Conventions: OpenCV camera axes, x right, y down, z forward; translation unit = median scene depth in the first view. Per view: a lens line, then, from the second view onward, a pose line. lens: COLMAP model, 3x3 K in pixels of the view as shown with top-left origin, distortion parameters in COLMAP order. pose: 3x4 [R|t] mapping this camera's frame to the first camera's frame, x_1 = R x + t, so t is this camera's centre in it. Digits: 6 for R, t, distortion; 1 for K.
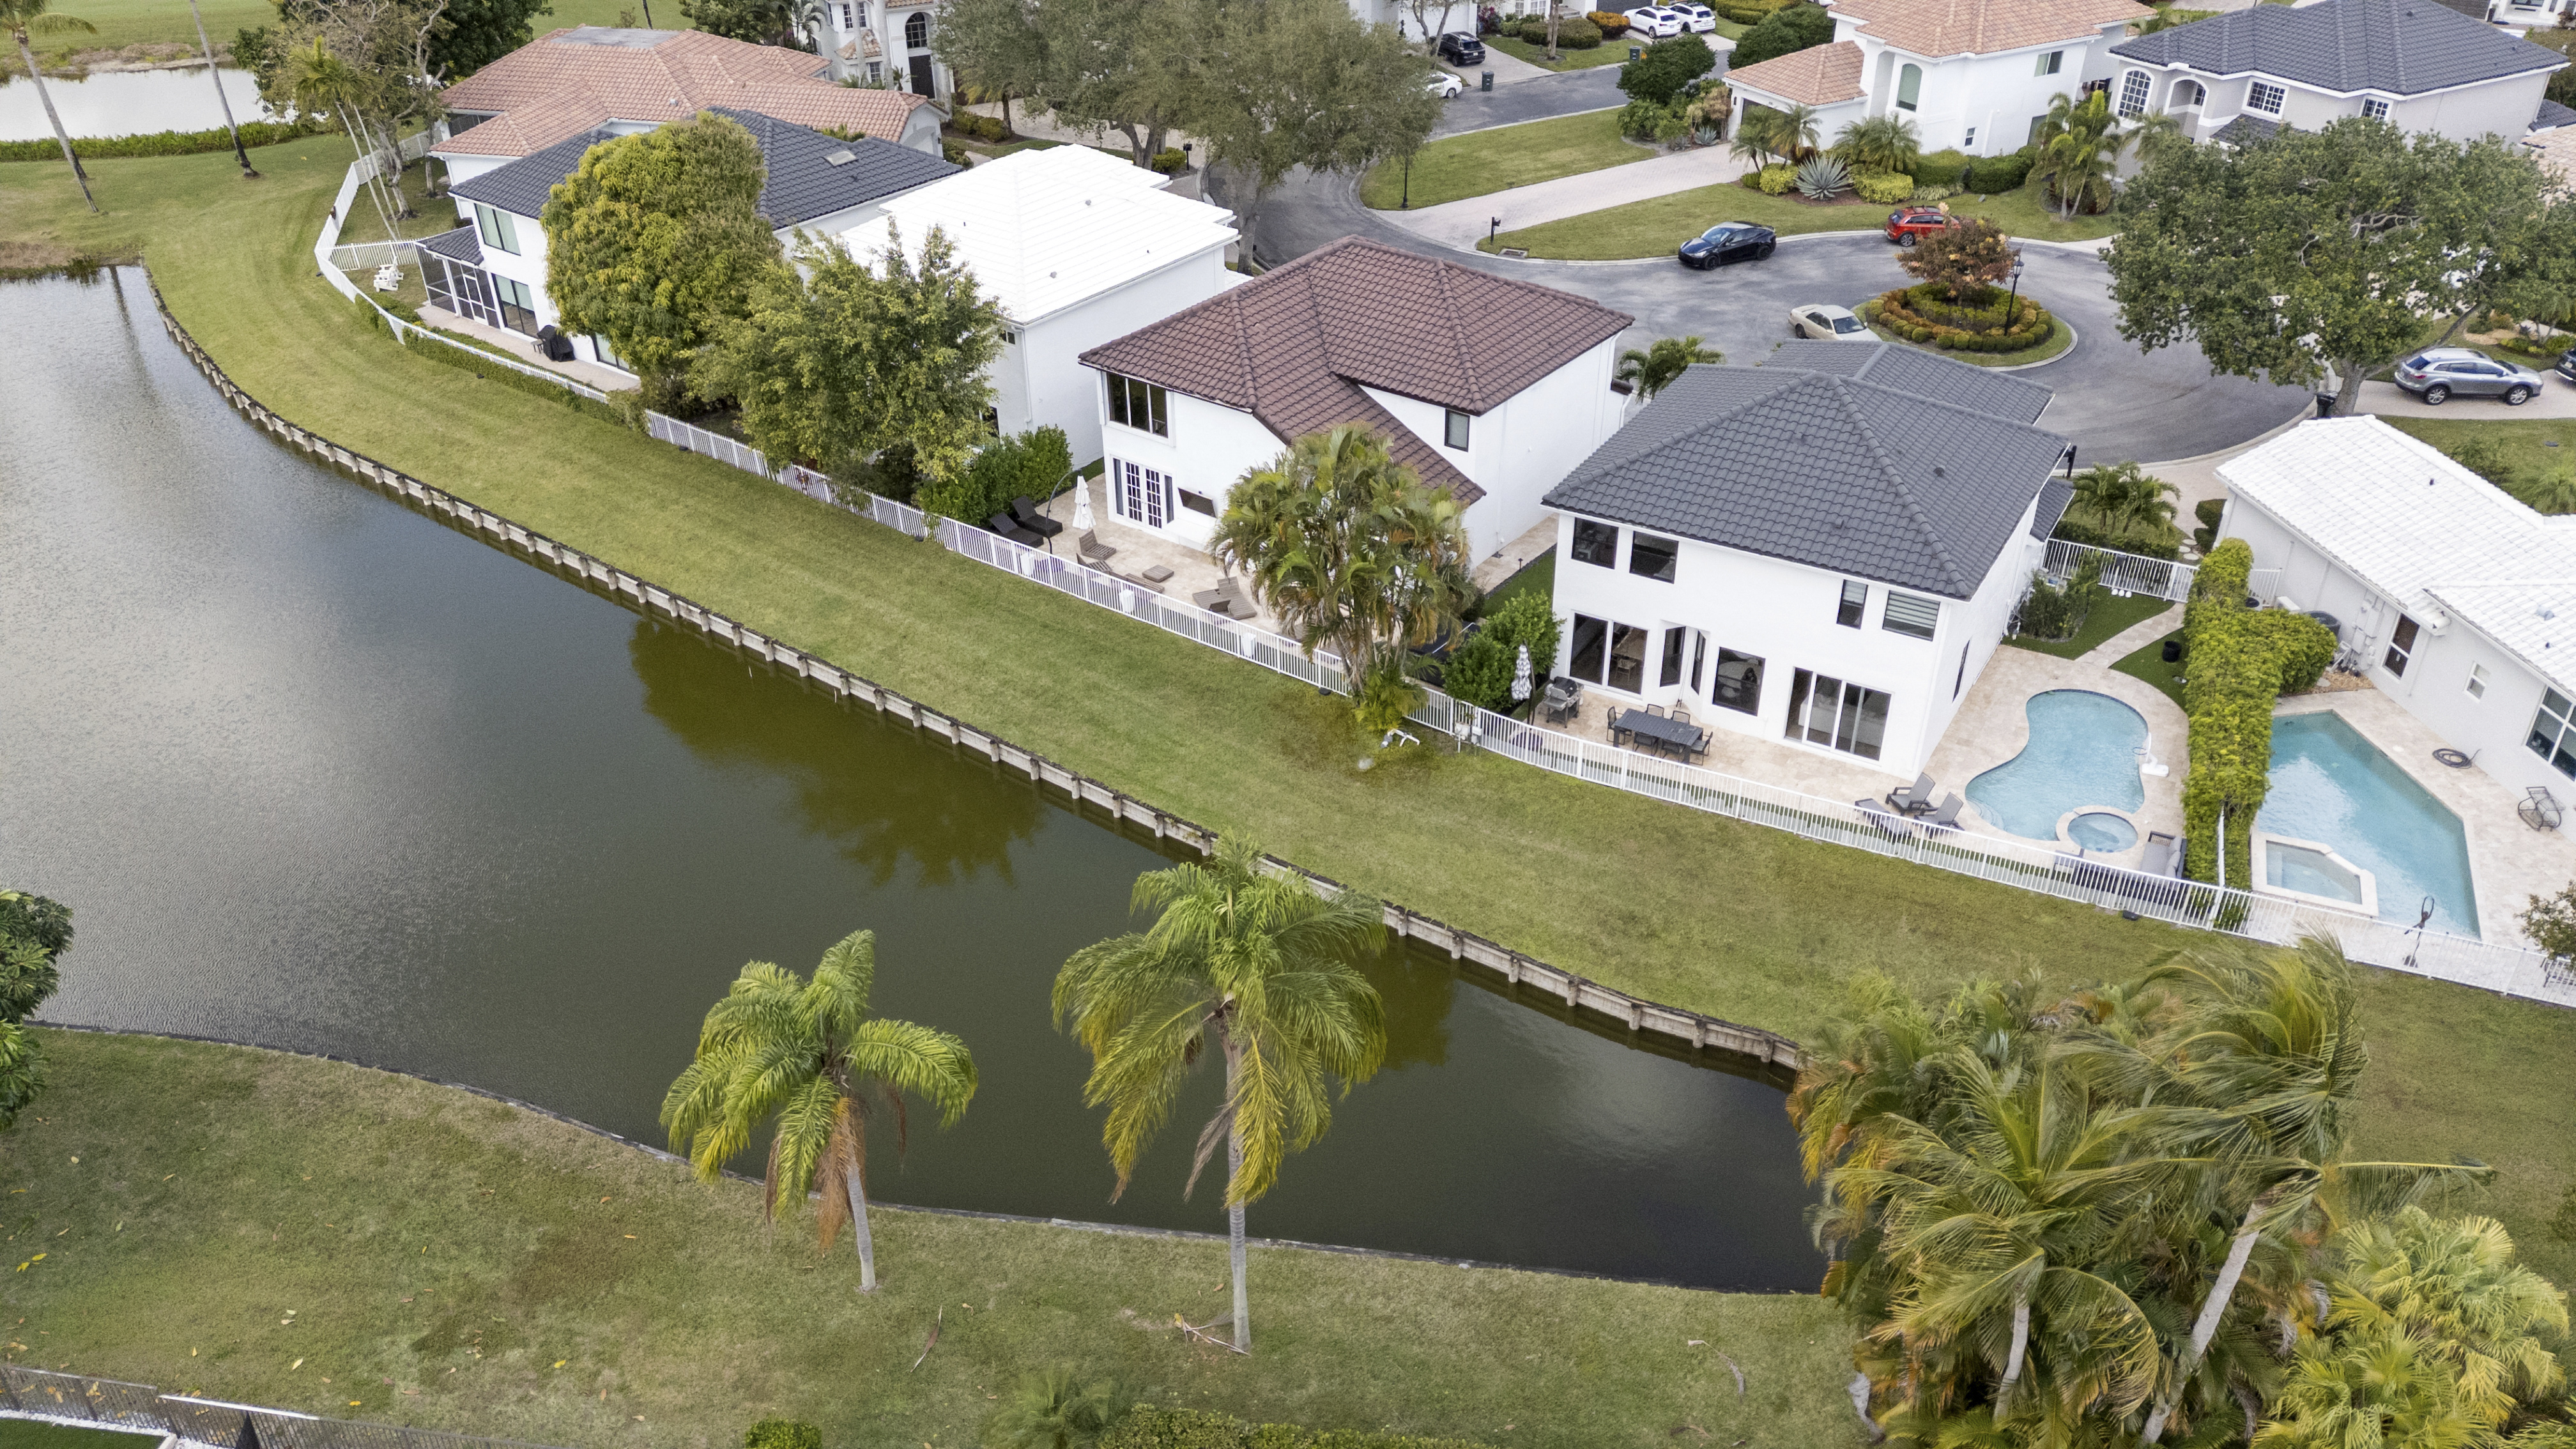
lens RADIAL K [[1908.4, 0, 1297.2], [0, 1908.4, 709.8], [0, 0, 1]] dist [0.084575, -0.080842]
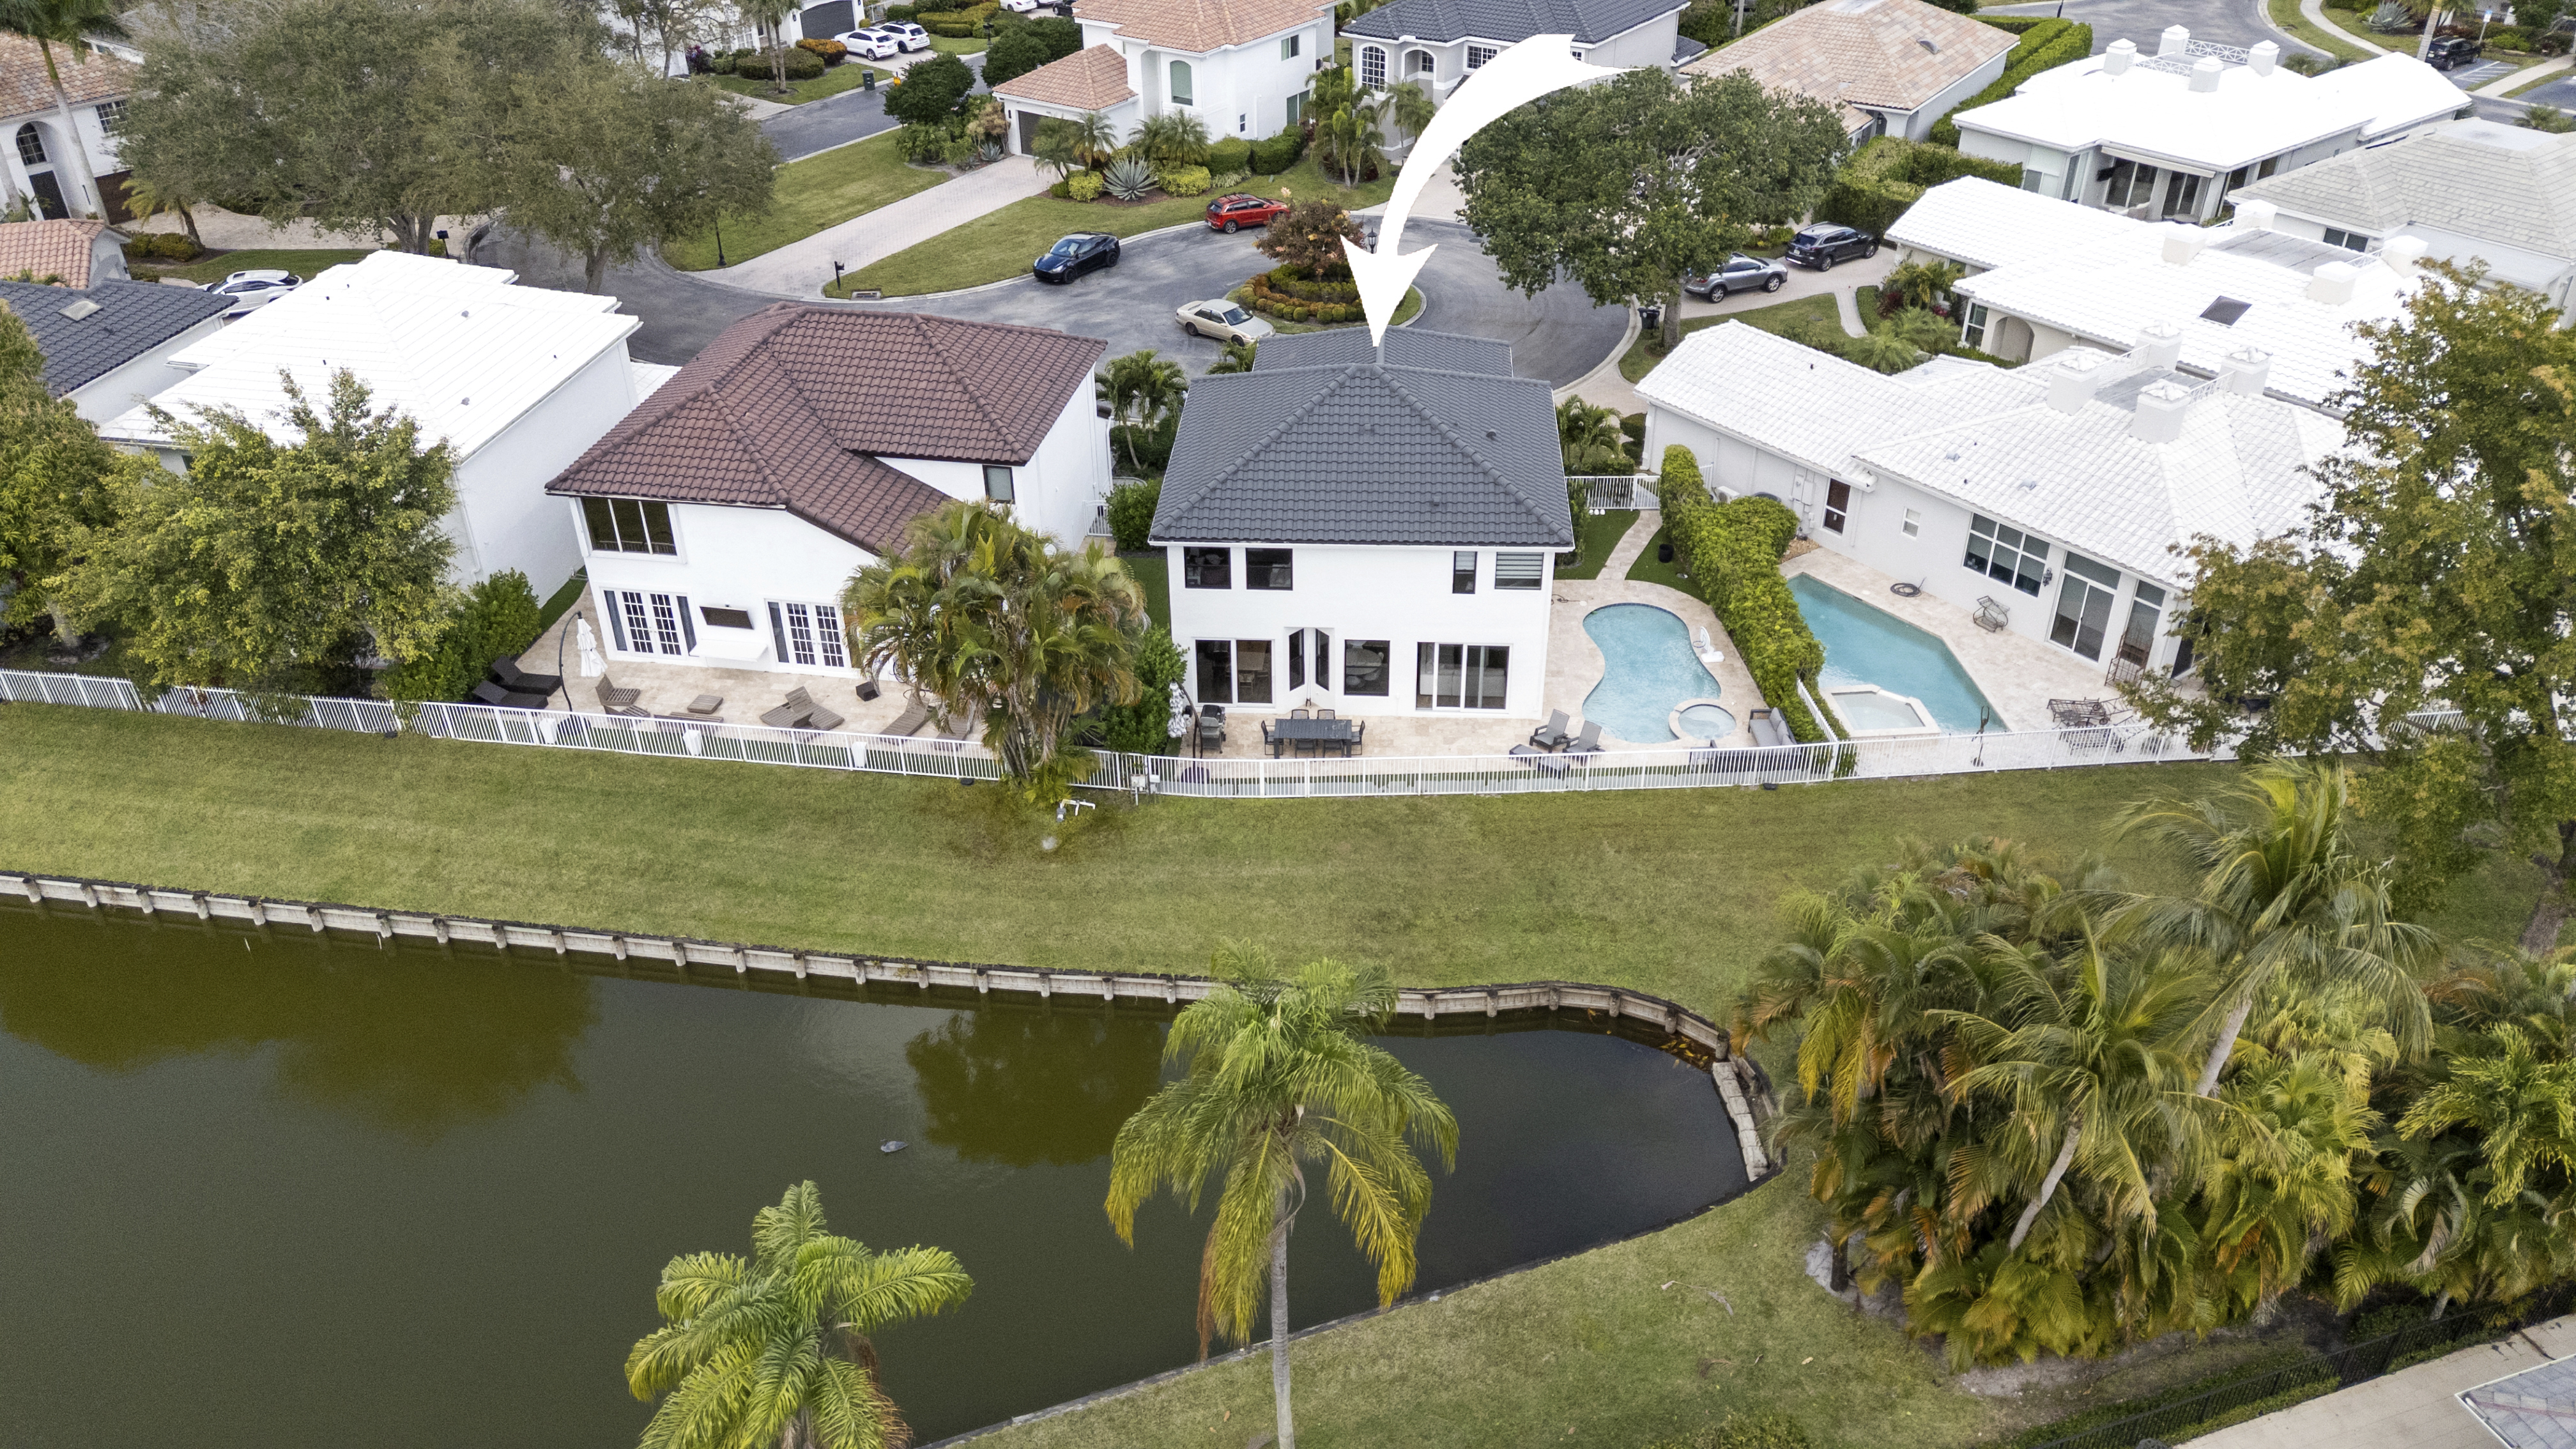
lens RADIAL K [[1908.4, 0, 1307.0], [0, 1908.4, 700.0], [0, 0, 1]] dist [0.084575, -0.080842]
pose [[0.884197, -0.243174, 0.398825, -0.184494], [0.245867, 0.968246, 0.045274, -0.045274], [-0.397170, 0.058027, 0.915909, 0.060058]]
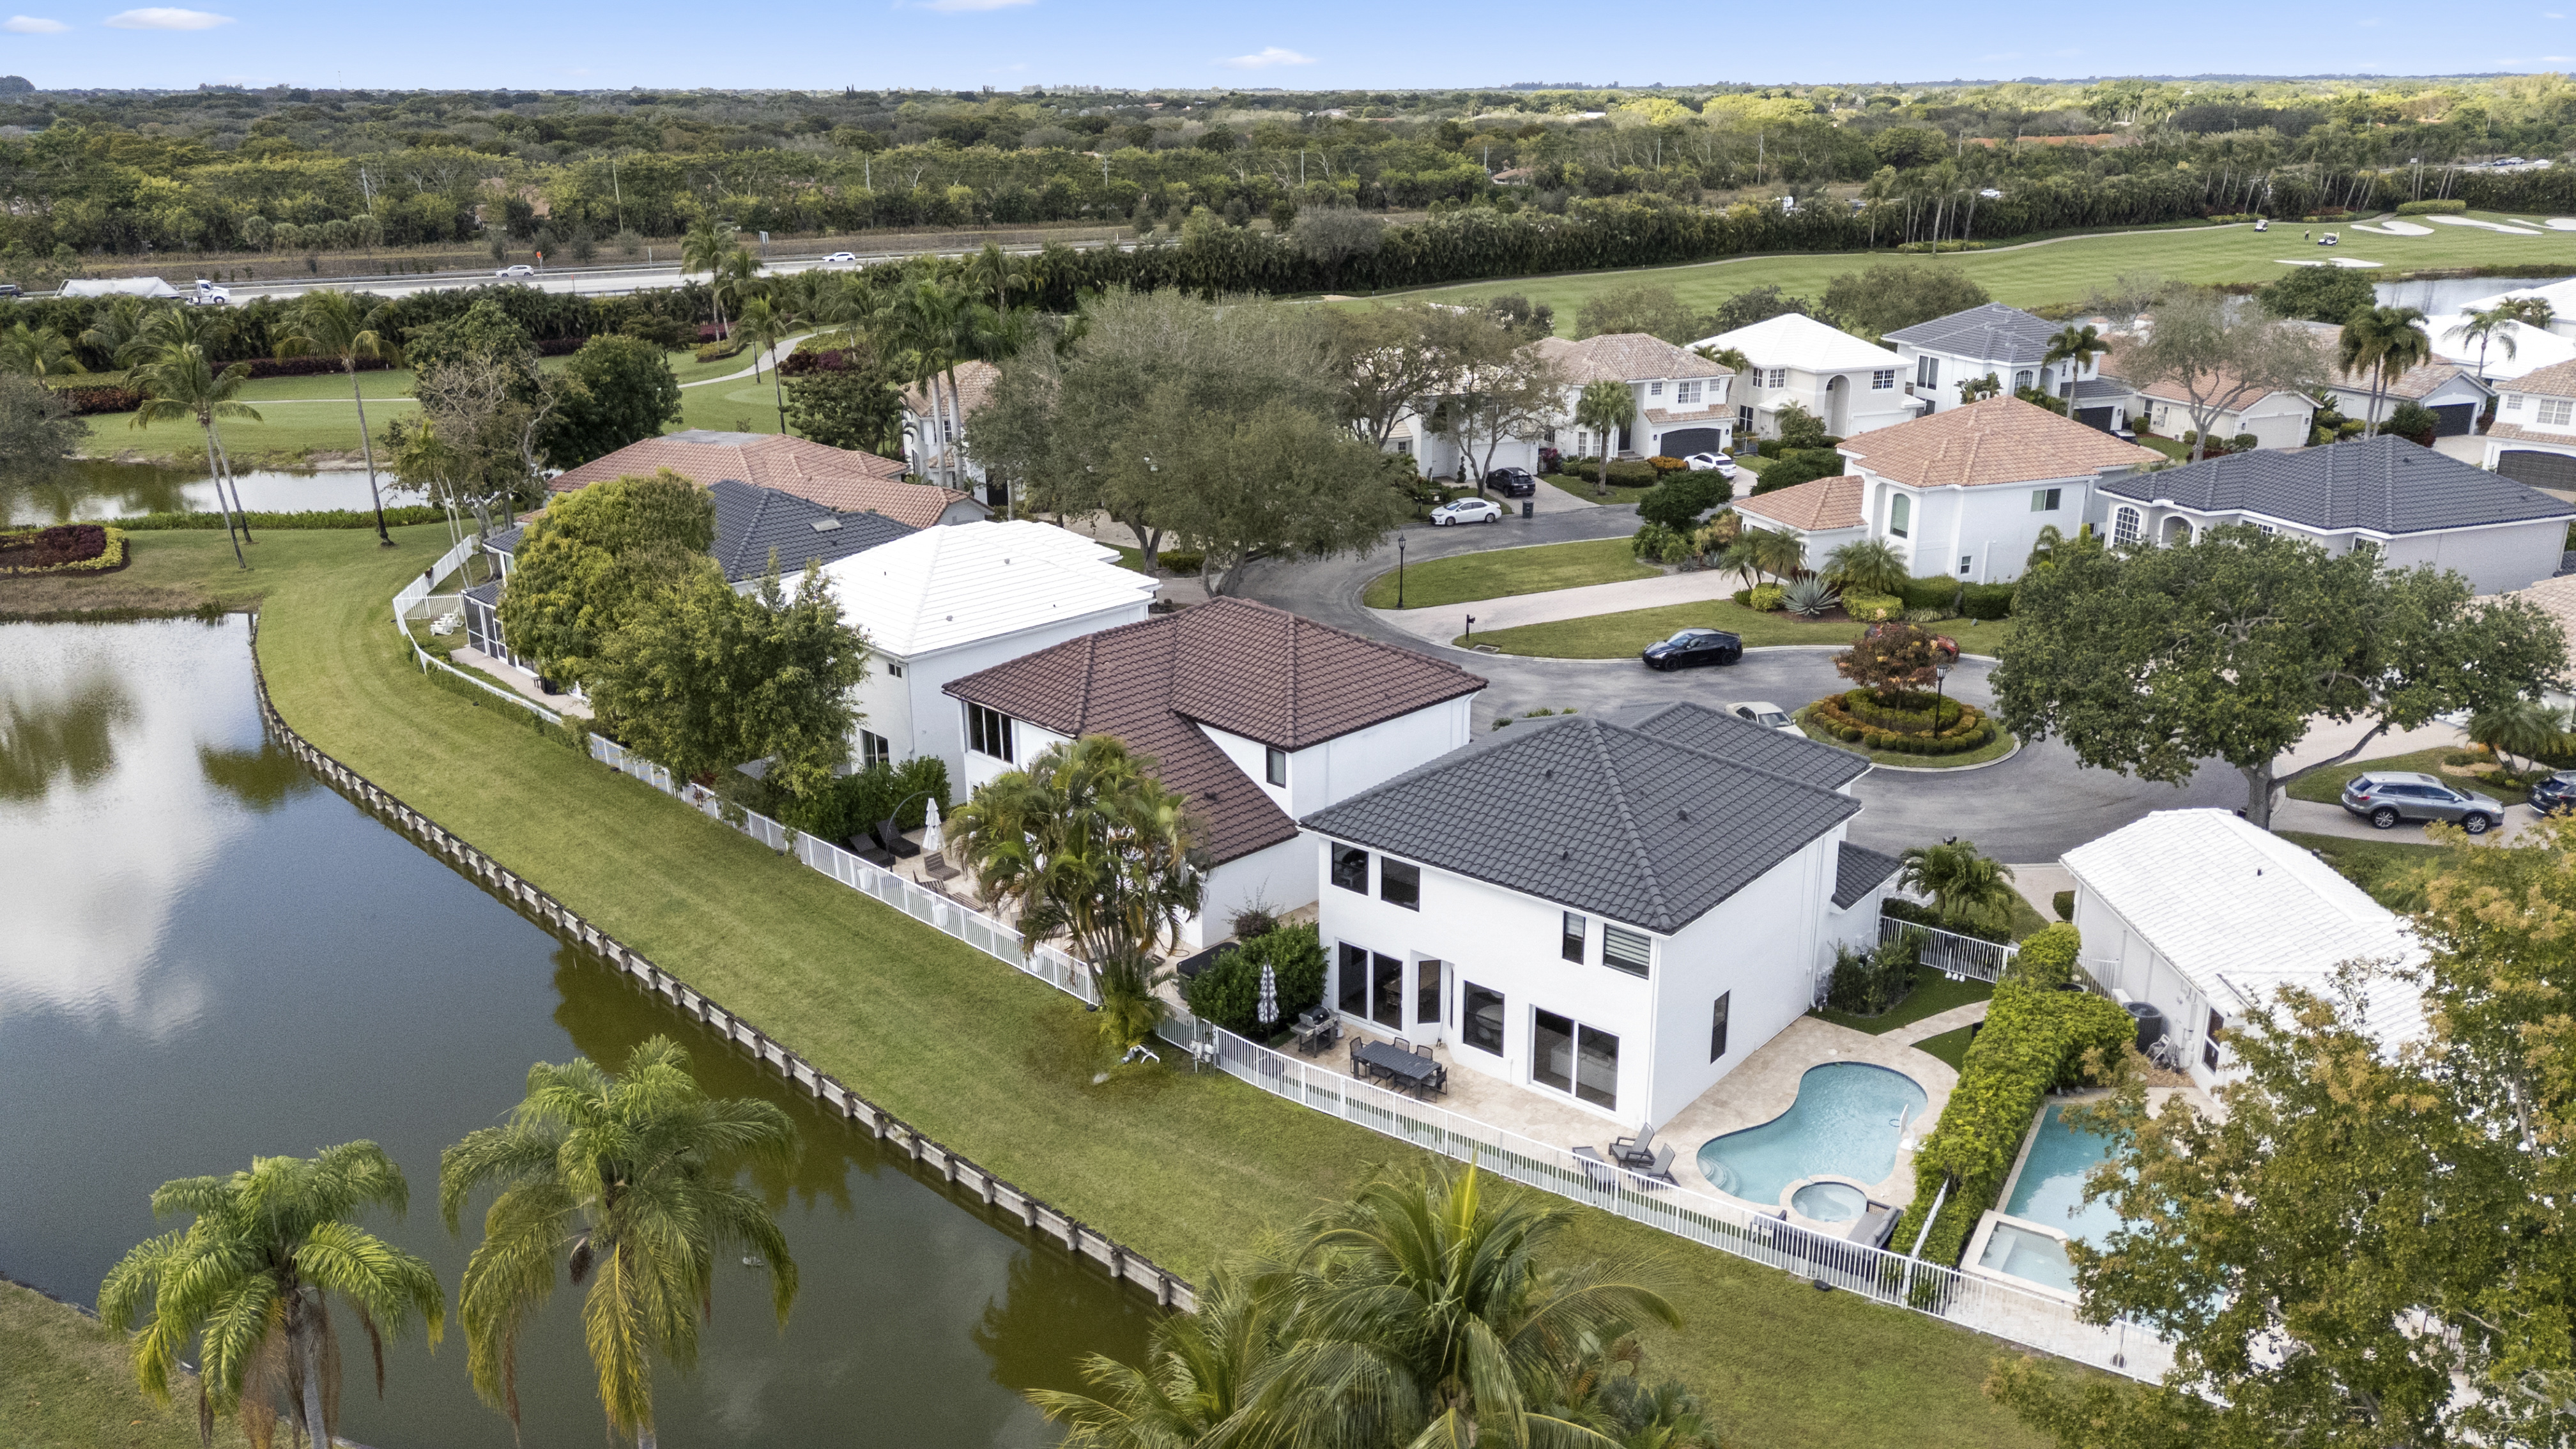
lens RADIAL K [[1908.4, 0, 1294.9], [0, 1908.4, 699.7], [0, 0, 1]] dist [0.084575, -0.080842]
pose [[0.989171, 0.046990, -0.139042, 0.226566], [-0.079255, 0.968377, -0.236570, 0.056174], [0.123528, 0.245028, 0.961614, 0.017100]]
